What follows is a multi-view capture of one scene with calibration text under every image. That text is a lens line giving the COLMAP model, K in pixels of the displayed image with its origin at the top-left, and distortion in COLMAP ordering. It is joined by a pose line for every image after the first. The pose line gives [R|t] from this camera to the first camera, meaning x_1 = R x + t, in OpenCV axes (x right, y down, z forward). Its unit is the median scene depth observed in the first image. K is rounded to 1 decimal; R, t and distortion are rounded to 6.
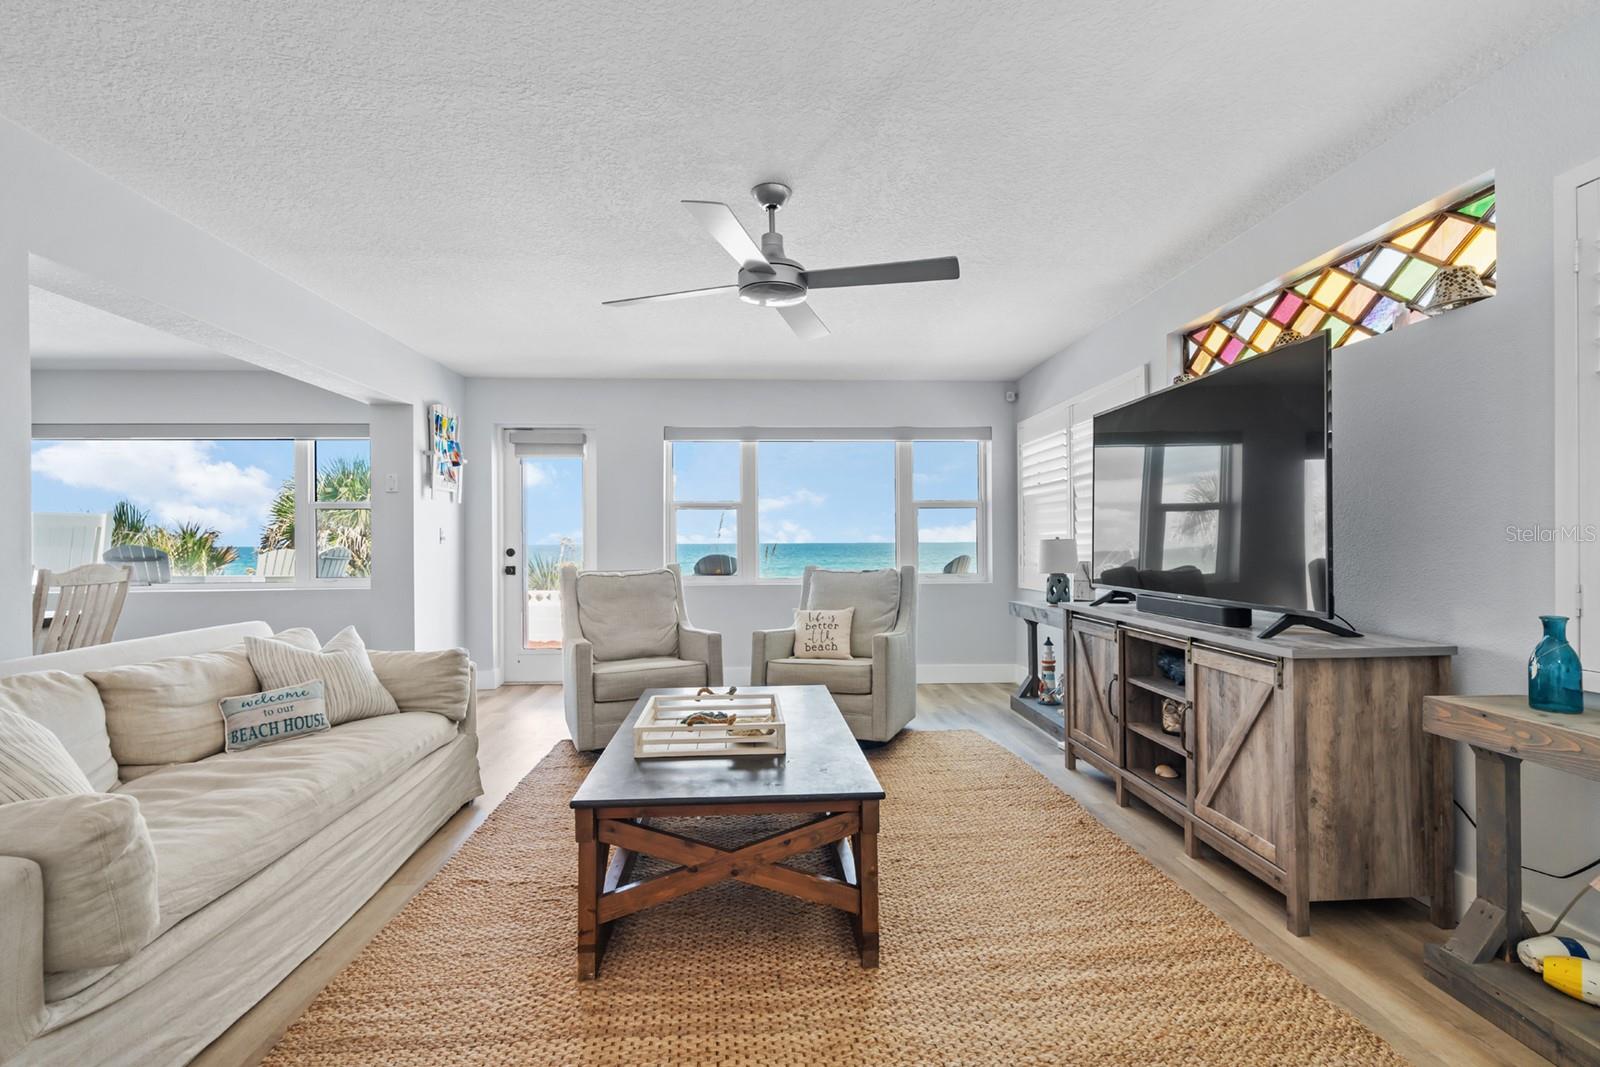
lens RADIAL K [[732.0, 0, 797.4], [0, 732.0, 539.1], [0, 0, 1]] dist [-0.000105, 0.000629]
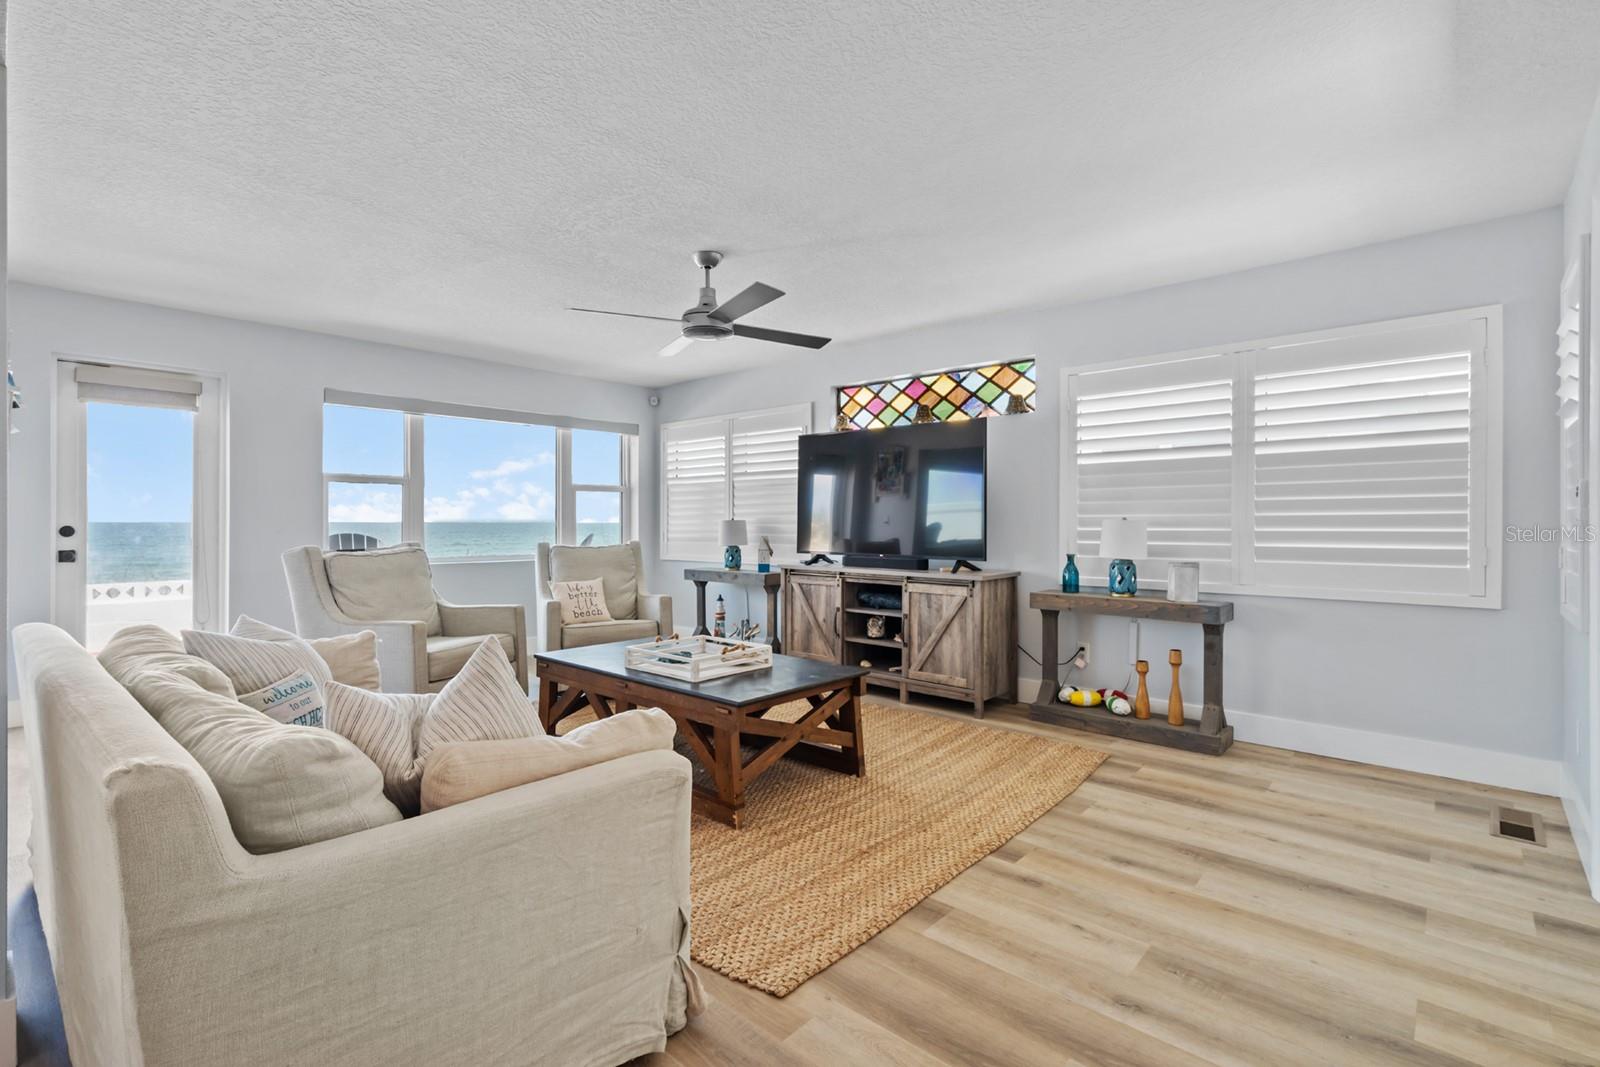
lens RADIAL K [[737.9, 0, 793.3], [0, 737.9, 519.6], [0, 0, 1]] dist [-0.000057, 0.000450]
pose [[0.714879, 0.009352, 0.699186, -0.862994], [-0.009295, 0.999949, -0.003870, 0.006042], [-0.699187, -0.003732, 0.714929, -0.065388]]
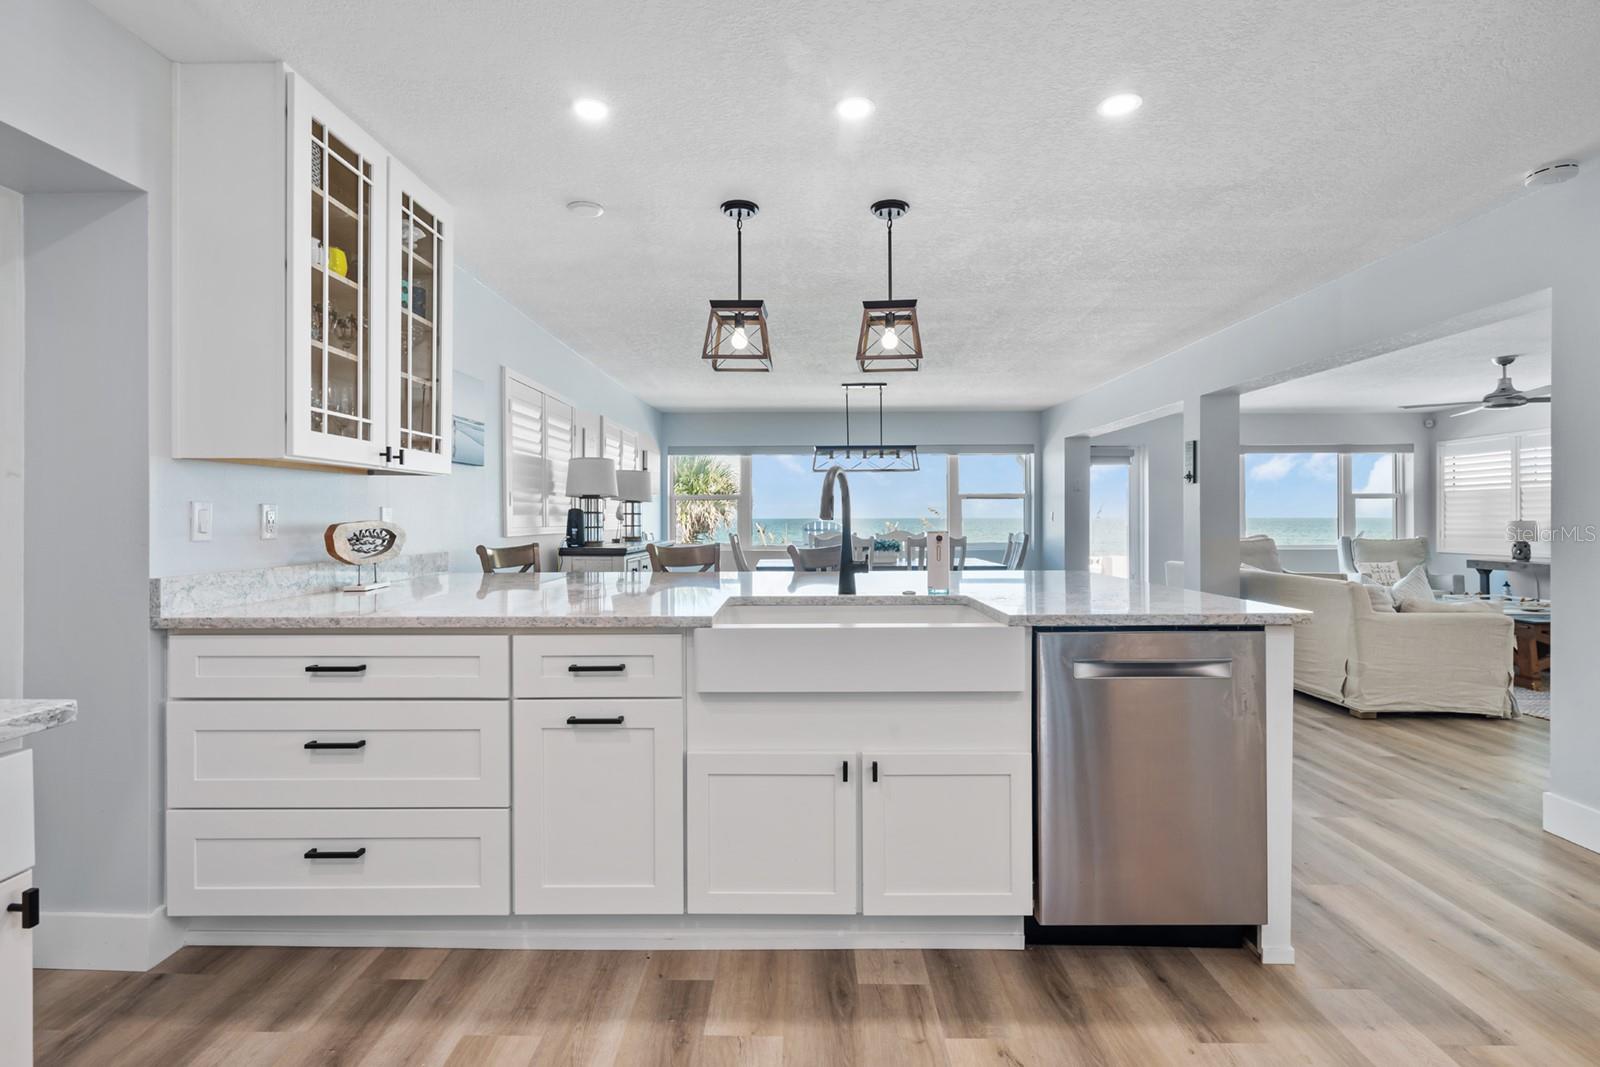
lens RADIAL K [[737.9, 0, 793.3], [0, 737.9, 519.6], [0, 0, 1]] dist [-0.000057, 0.000450]
pose [[0.997446, 0.003920, -0.071315, -1.952361], [-0.003429, 0.999970, 0.007002, -0.014681], [0.071340, -0.006740, 0.997429, -1.291141]]
